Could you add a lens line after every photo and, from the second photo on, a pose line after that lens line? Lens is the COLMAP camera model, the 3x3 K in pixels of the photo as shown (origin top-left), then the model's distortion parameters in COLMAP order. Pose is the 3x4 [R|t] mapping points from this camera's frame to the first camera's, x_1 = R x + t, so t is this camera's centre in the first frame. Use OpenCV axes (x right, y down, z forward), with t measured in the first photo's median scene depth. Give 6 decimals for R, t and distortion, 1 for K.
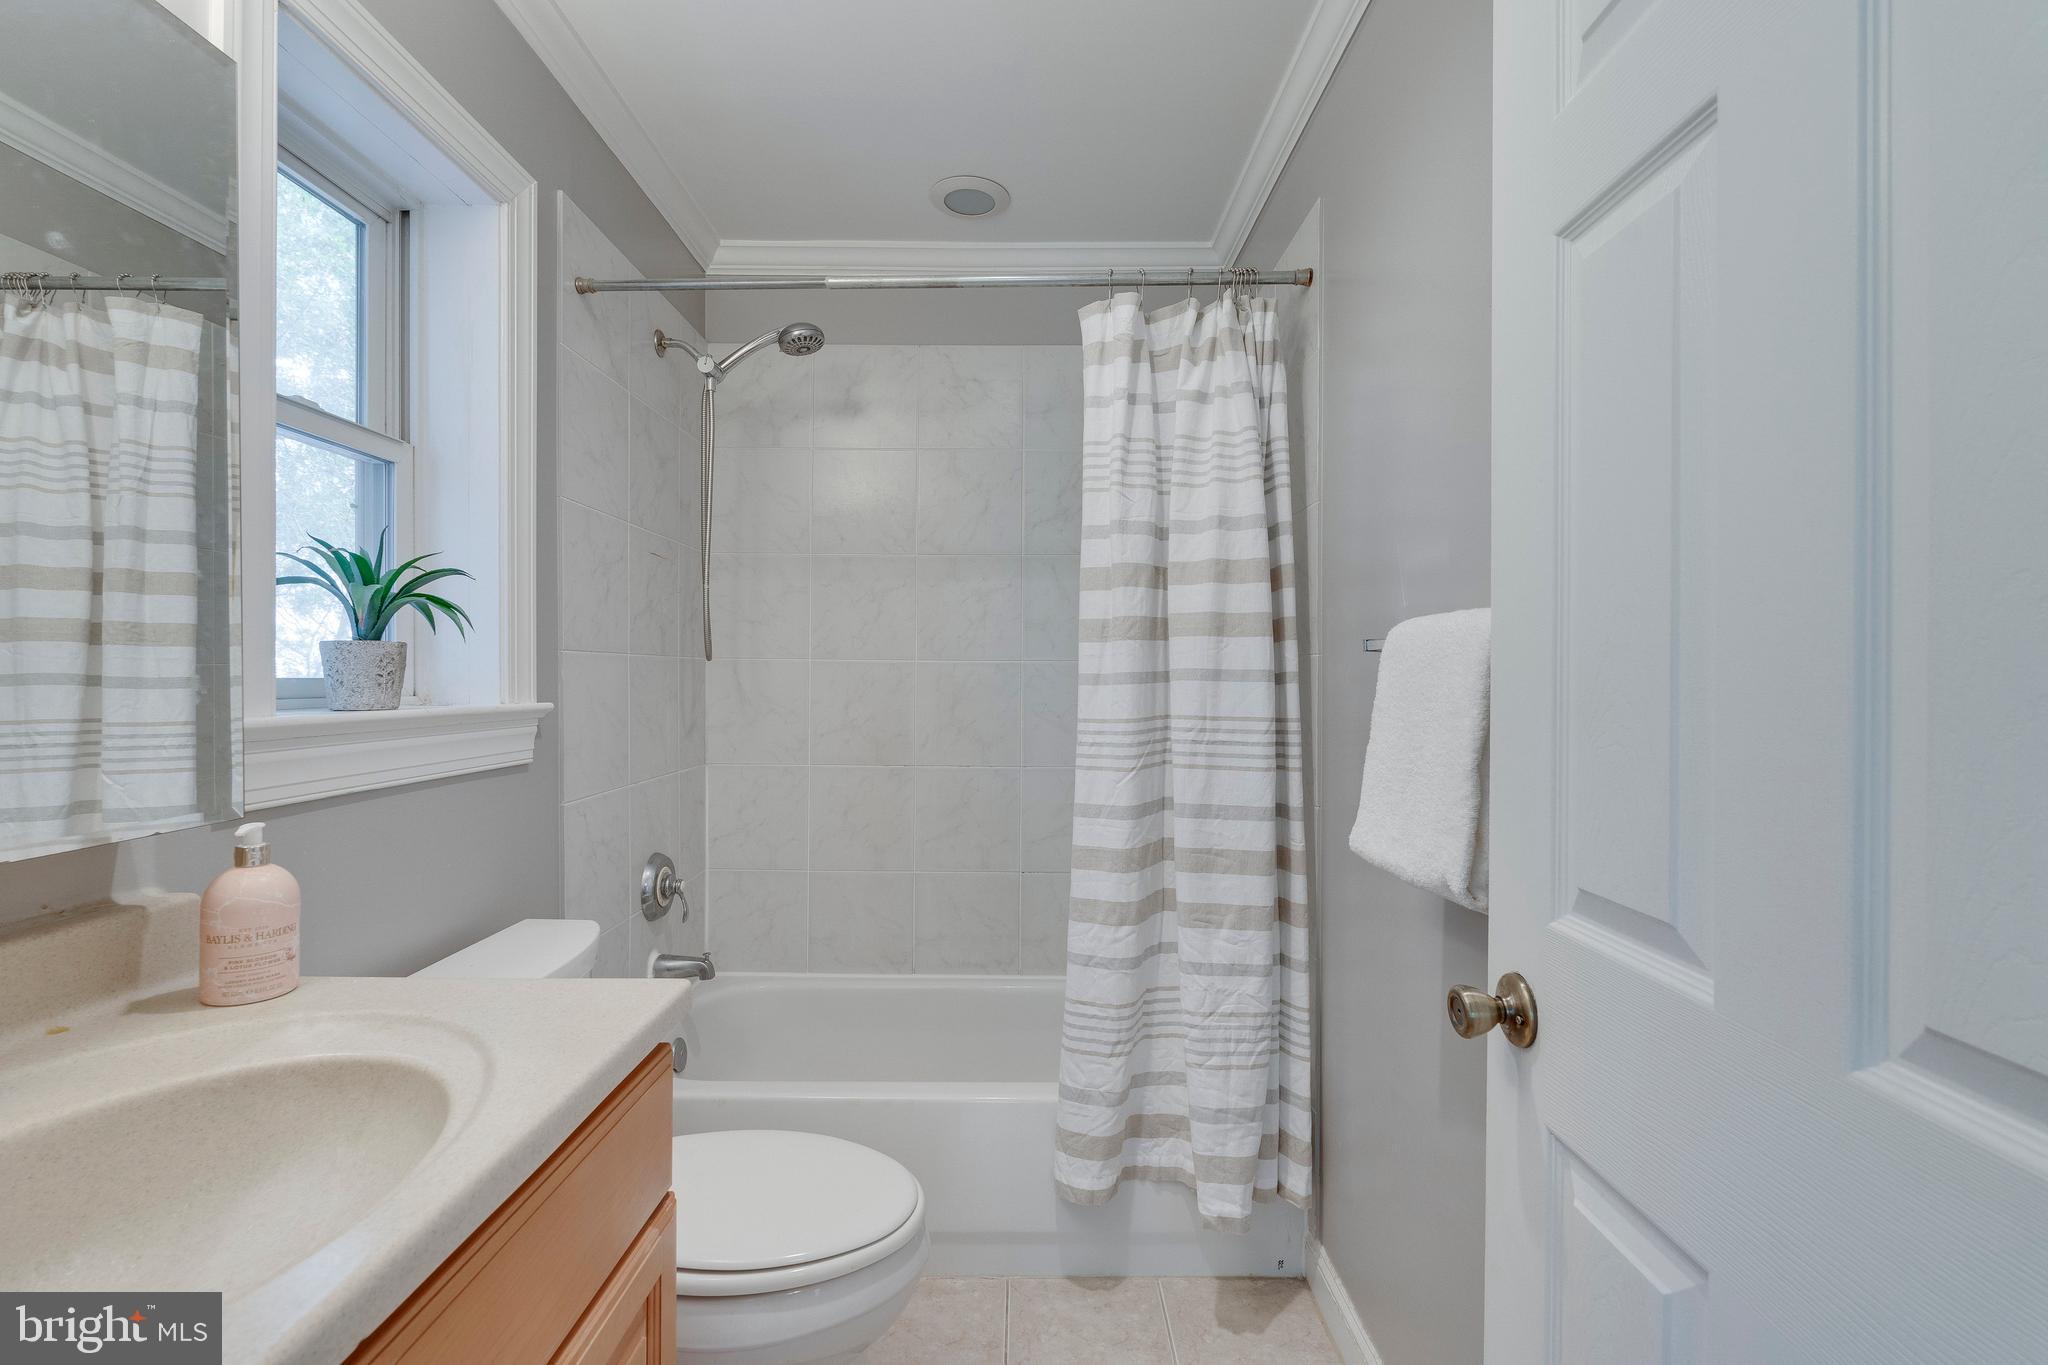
lens RADIAL K [[942.0, 0, 1020.8], [0, 942.0, 665.1], [0, 0, 1]] dist [-0.003226, -0.000063]
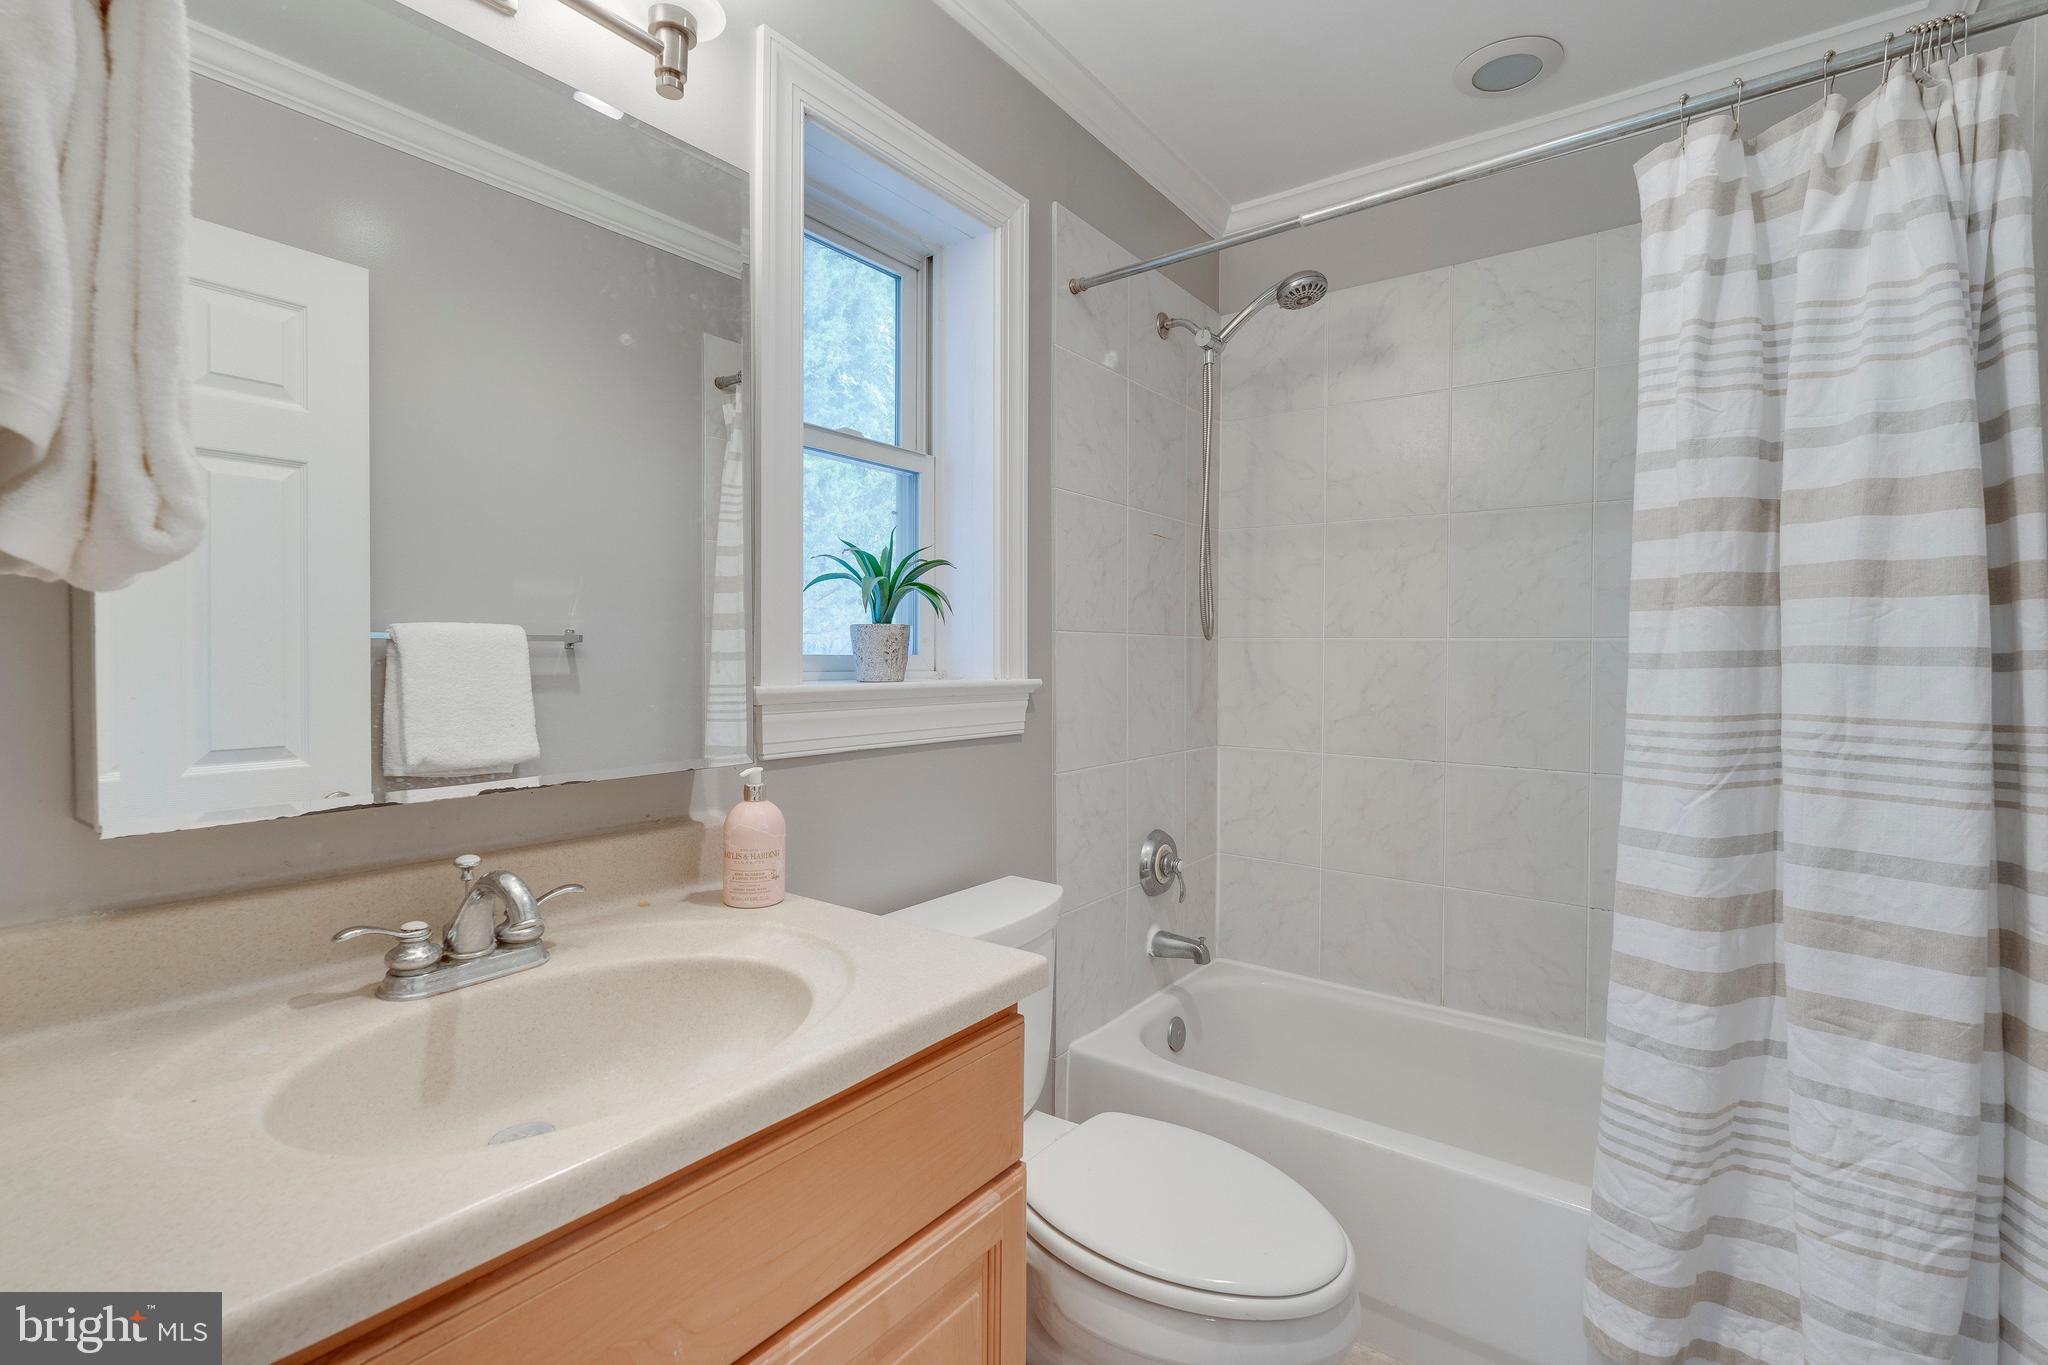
lens RADIAL K [[959.9, 0, 1020.2], [0, 959.9, 652.8], [0, 0, 1]] dist [-0.000239, -0.000650]
pose [[0.792495, 0.001346, -0.609877, 0.145701], [0.002218, 0.999985, 0.005088, 0.003869], [0.609874, -0.005385, 0.792480, 0.104967]]
